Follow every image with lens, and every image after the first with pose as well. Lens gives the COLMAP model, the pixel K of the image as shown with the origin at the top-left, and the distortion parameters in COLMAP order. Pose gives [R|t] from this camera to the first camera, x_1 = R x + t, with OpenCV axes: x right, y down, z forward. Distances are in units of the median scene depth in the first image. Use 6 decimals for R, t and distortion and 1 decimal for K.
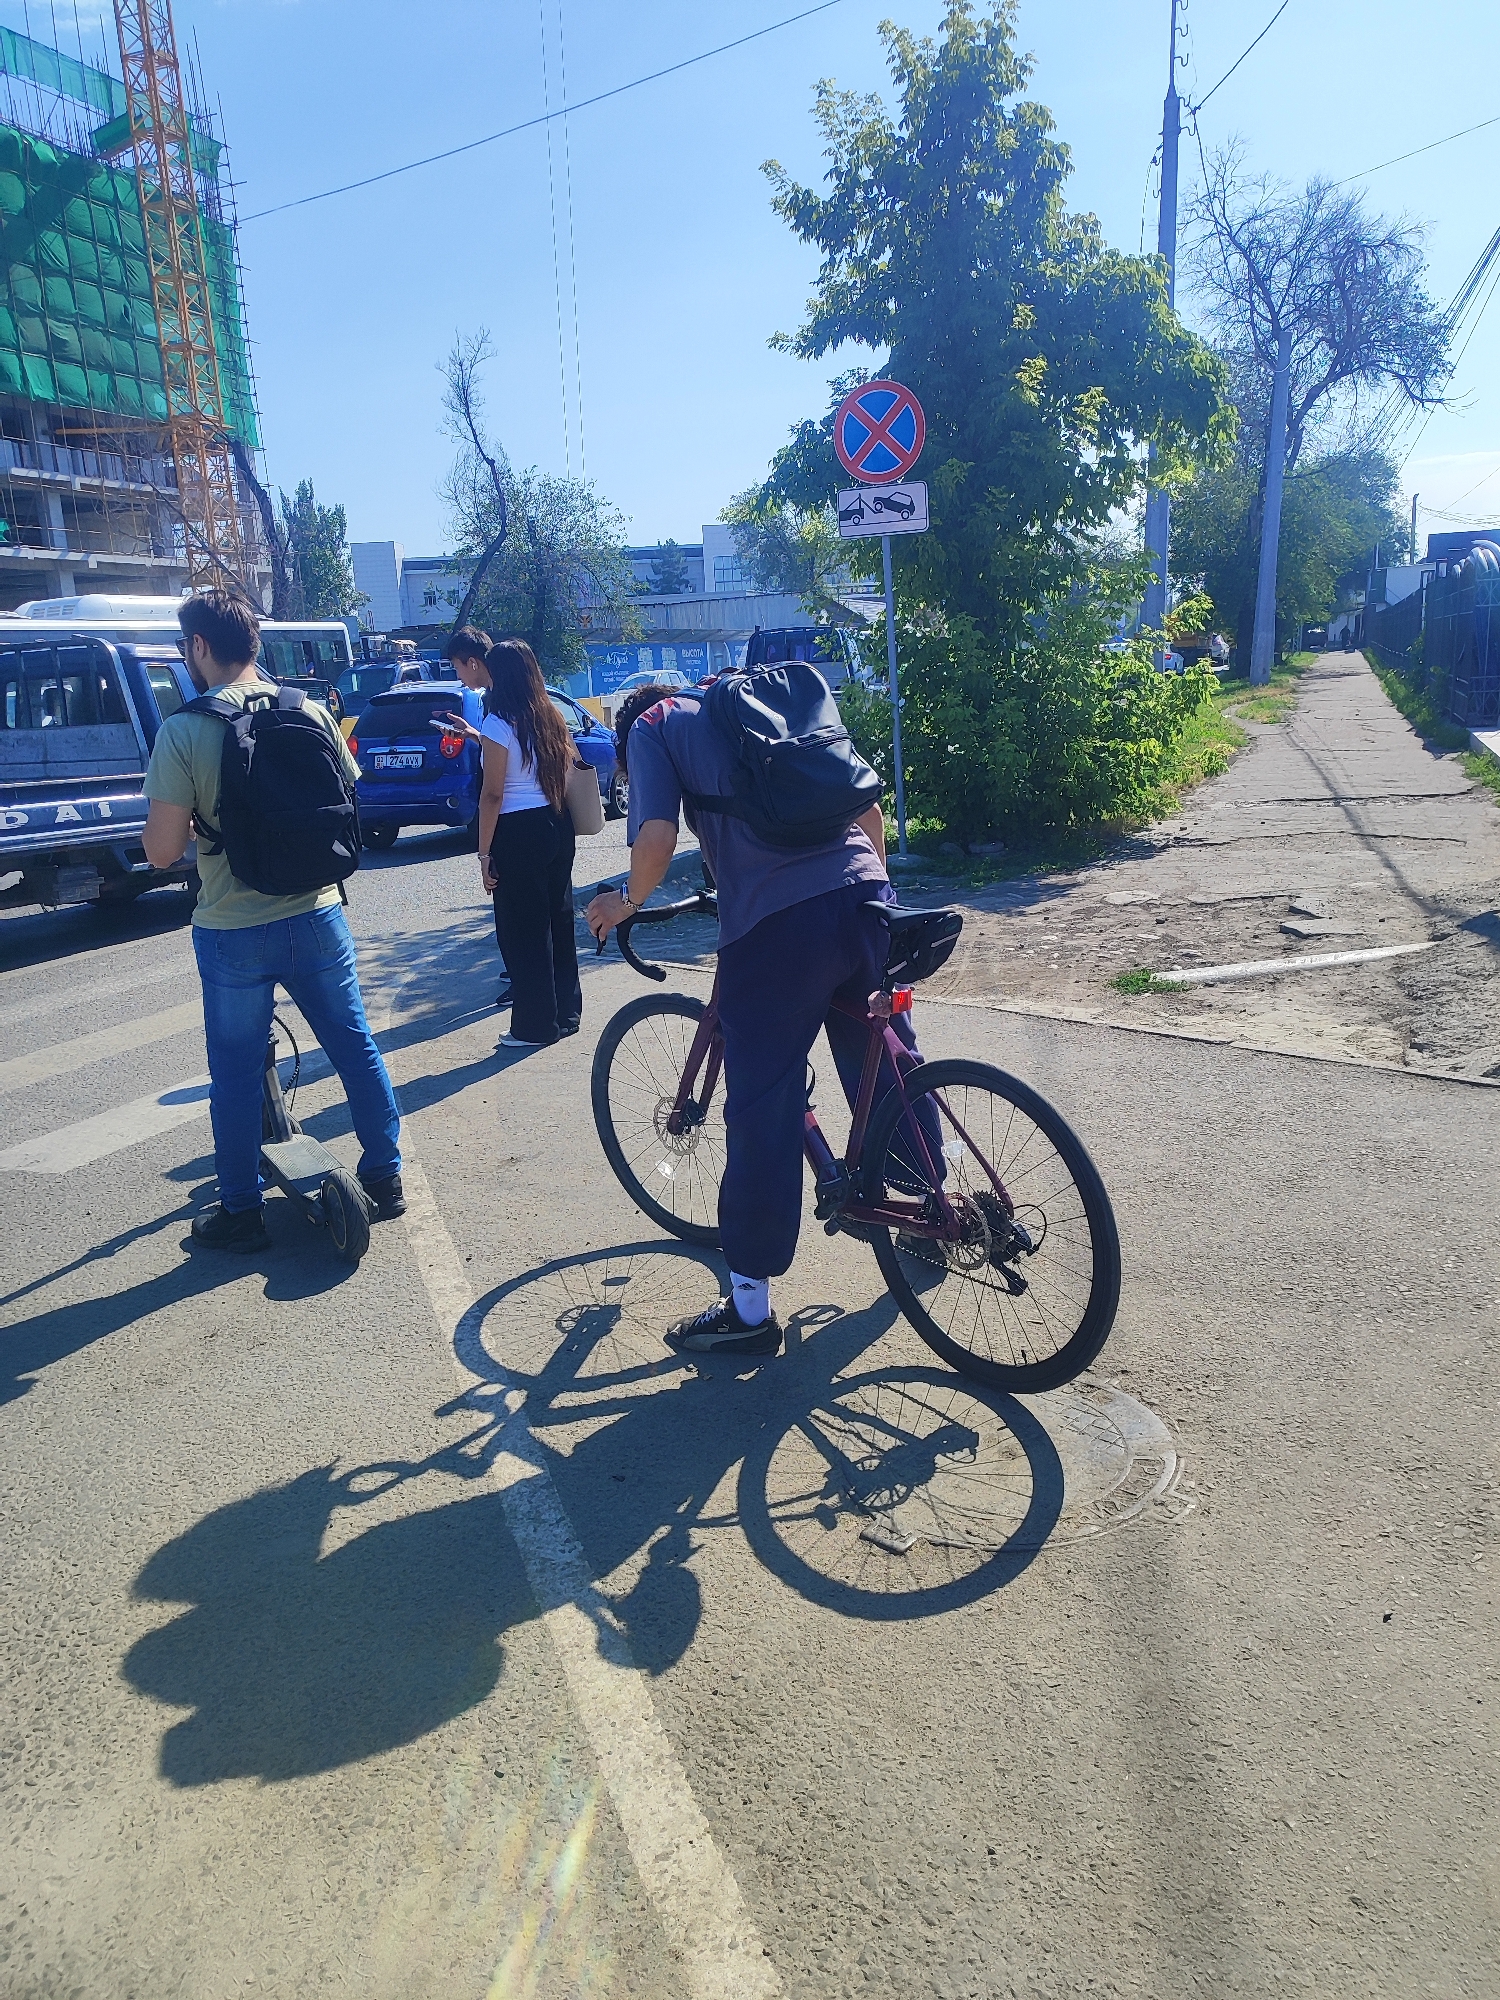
lens RADIAL K [[1411.3, 0, 756.7], [0, 1411.3, 1029.0], [0, 0, 1]] dist [0.002890, 0.002203]
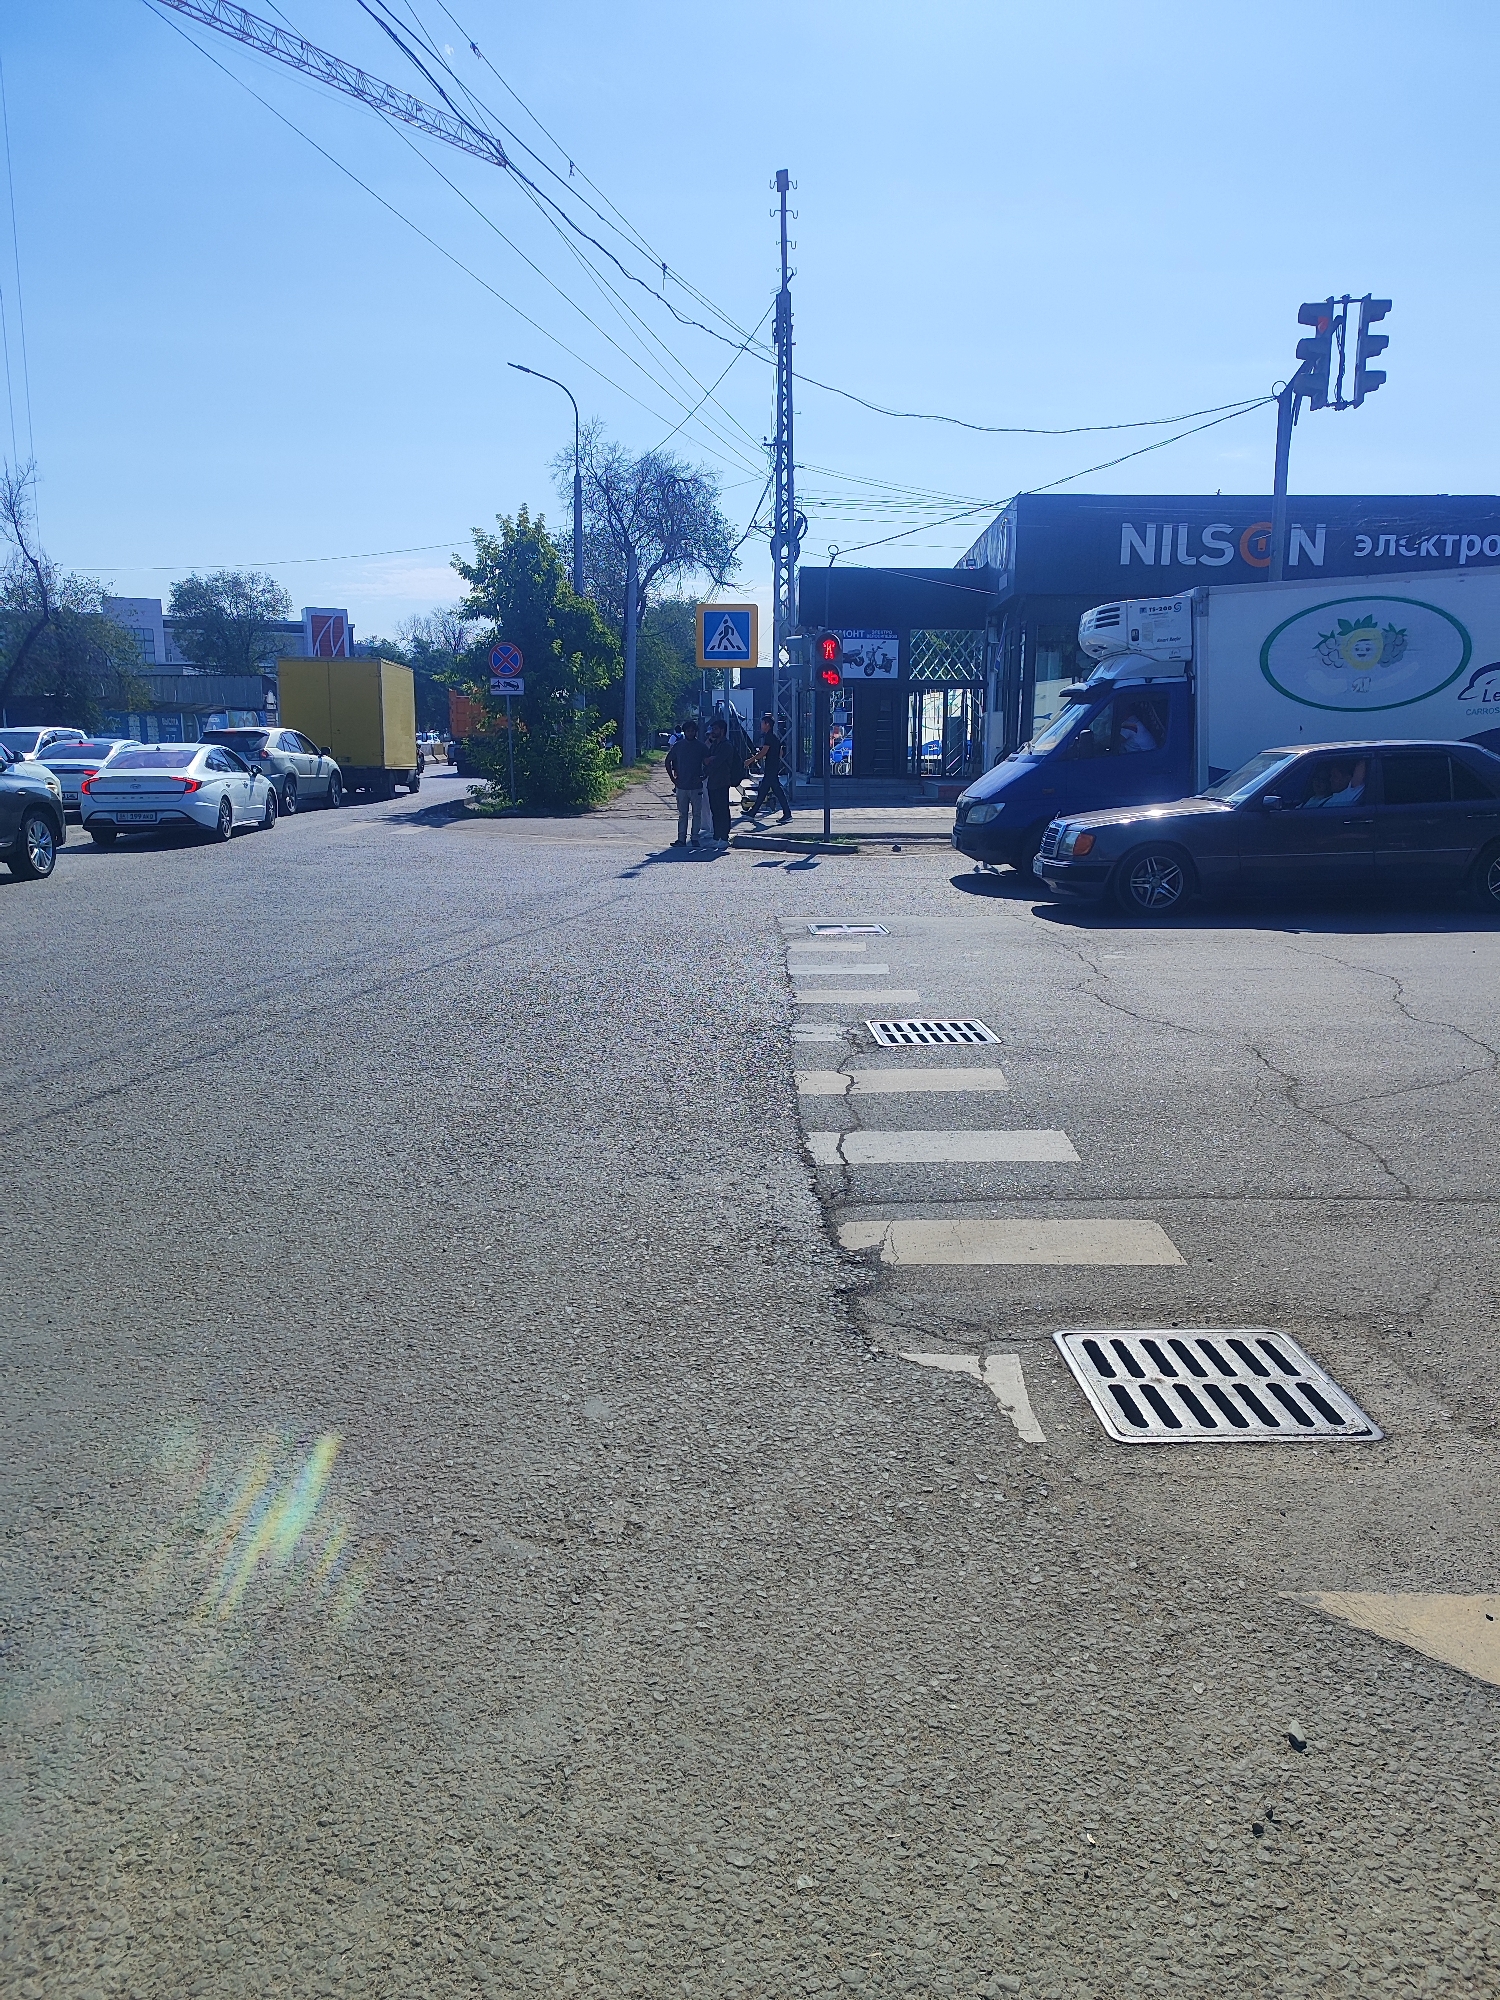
lens RADIAL K [[1508.0, 0, 750.0], [0, 1508.0, 1000.0], [0, 0, 1]] dist [0.068032, -0.003805]
pose [[0.912666, -0.017410, 0.408335, -0.196265], [0.054444, 0.995367, -0.079247, 0.143339], [-0.405064, 0.094557, 0.909386, -0.518064]]
